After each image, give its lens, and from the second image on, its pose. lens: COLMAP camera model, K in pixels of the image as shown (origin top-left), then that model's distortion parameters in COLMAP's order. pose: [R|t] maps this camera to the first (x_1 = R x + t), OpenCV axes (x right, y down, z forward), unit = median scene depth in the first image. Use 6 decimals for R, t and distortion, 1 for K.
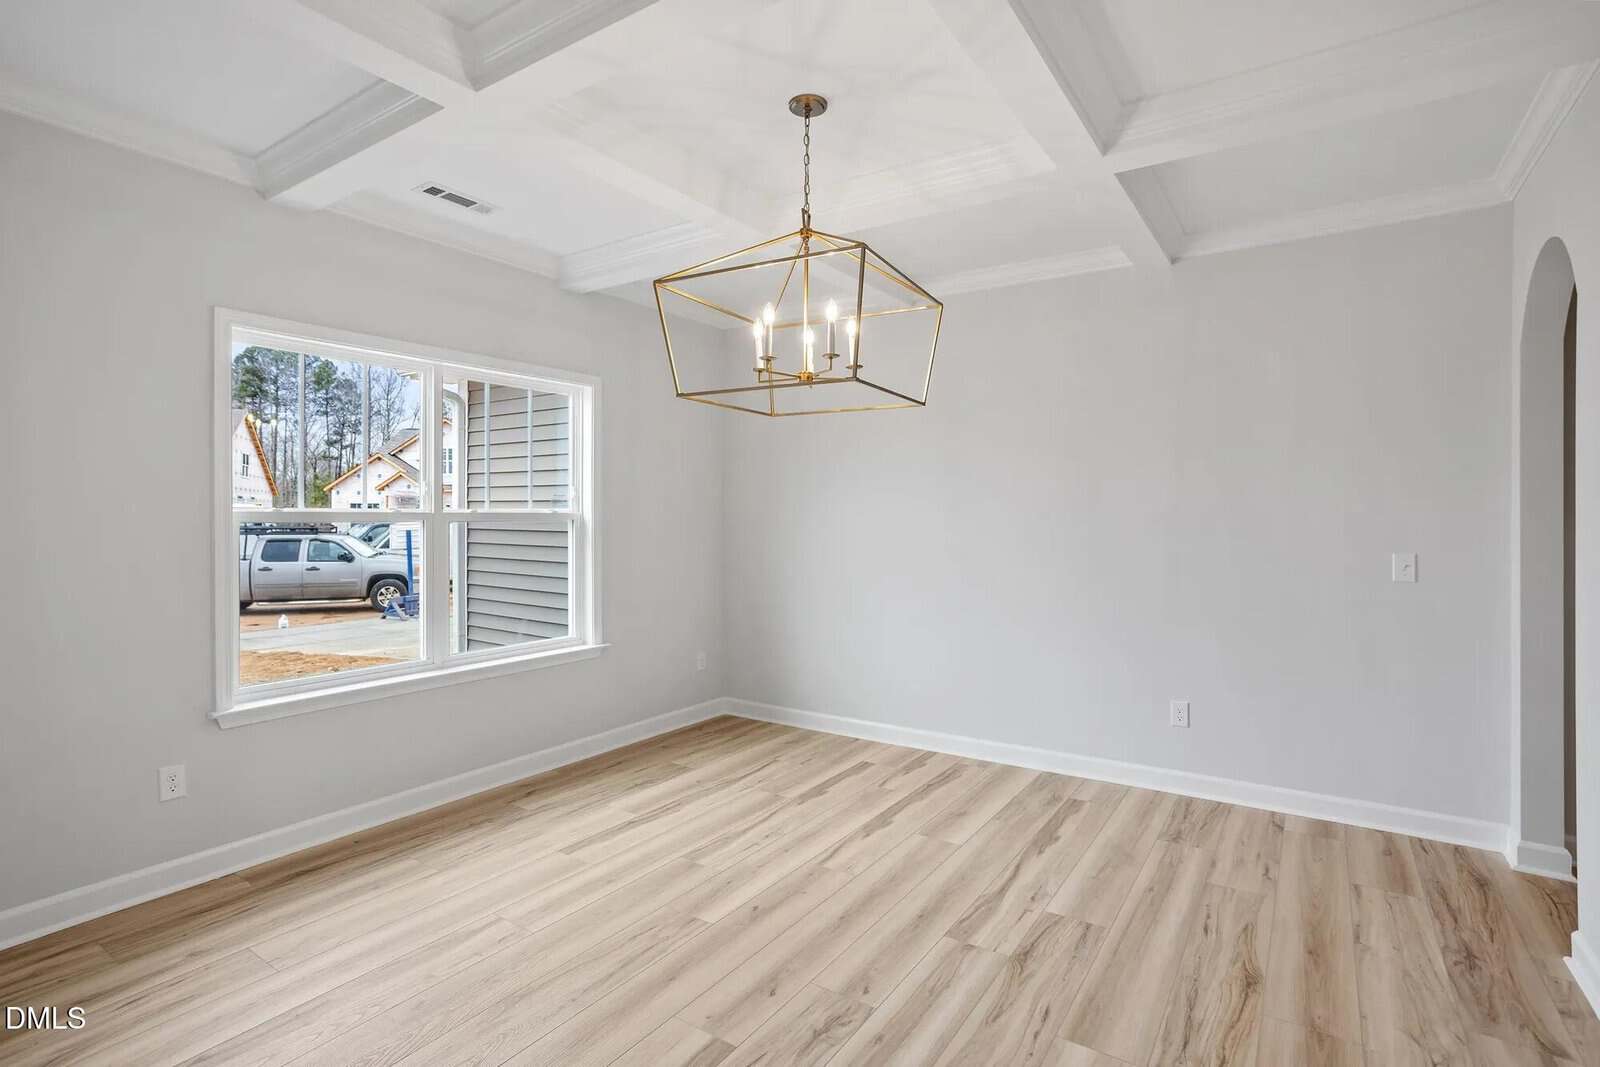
lens RADIAL K [[781.2, 0, 793.3], [0, 781.2, 520.4], [0, 0, 1]] dist [-0.040274, 0.020440]
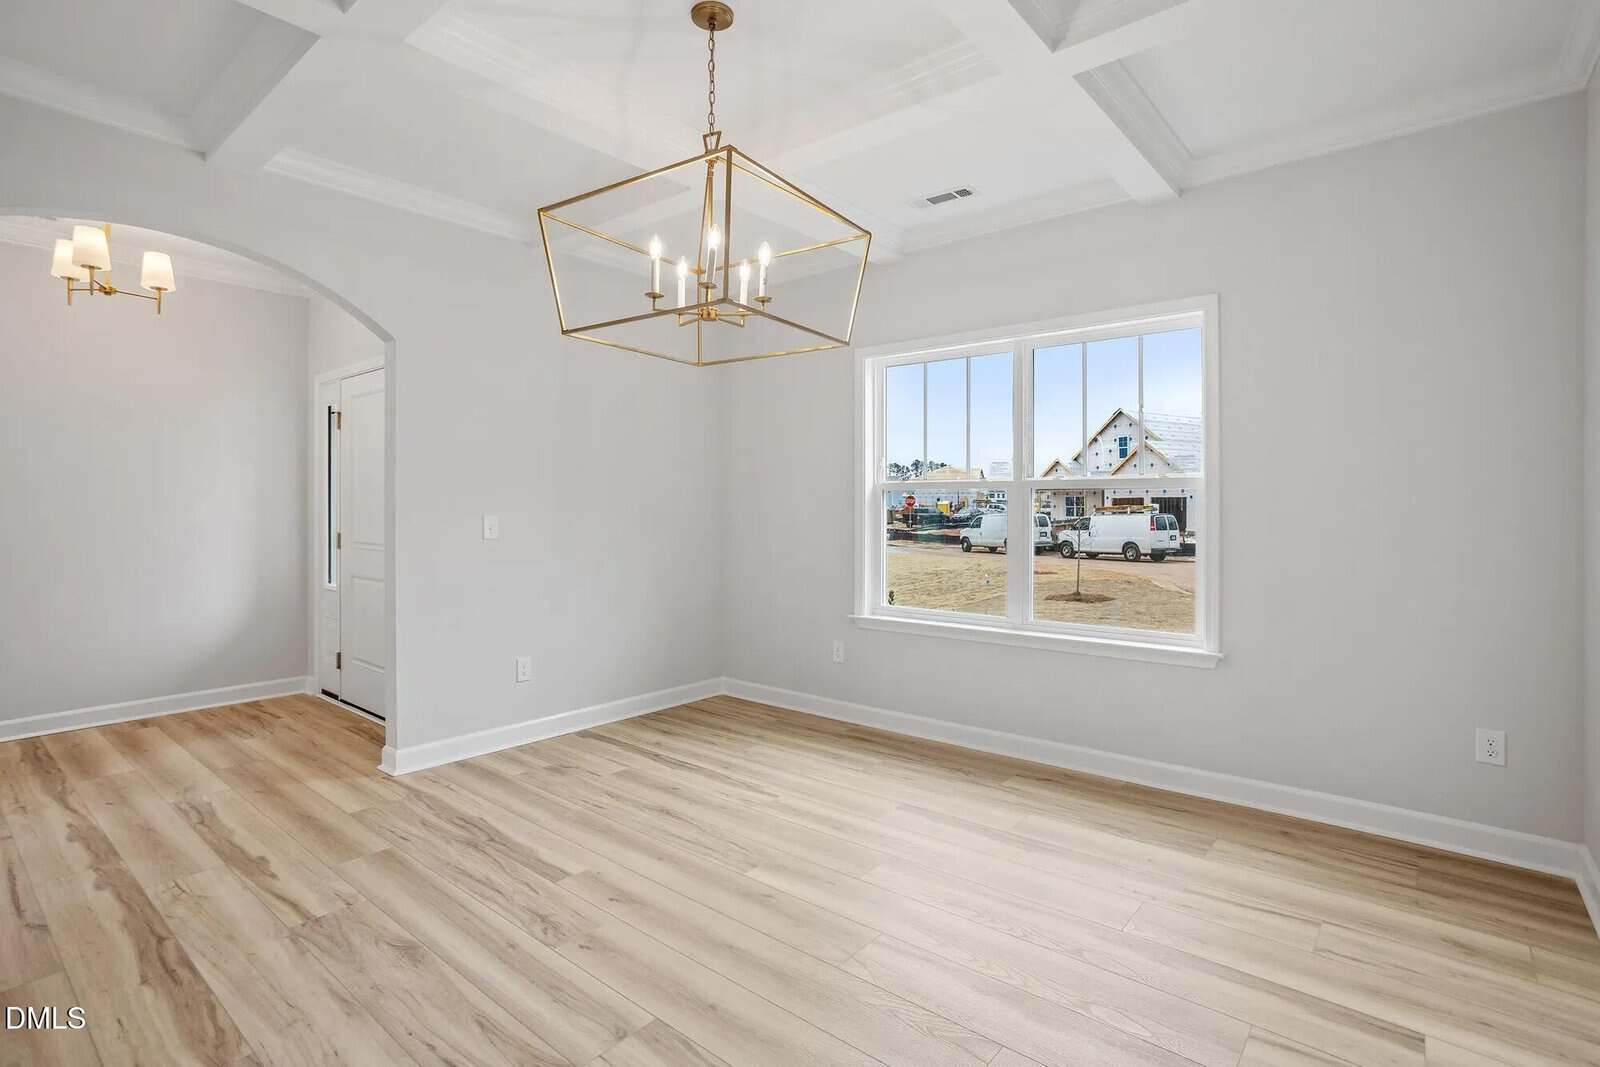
lens RADIAL K [[781.2, 0, 810.2], [0, 781.2, 511.1], [0, 0, 1]] dist [-0.040274, 0.020440]
pose [[-0.090443, 0.003898, -0.995894, 0.539271], [-0.006092, 0.999971, 0.004467, 0.024927], [0.995883, 0.006471, -0.090417, 0.708852]]
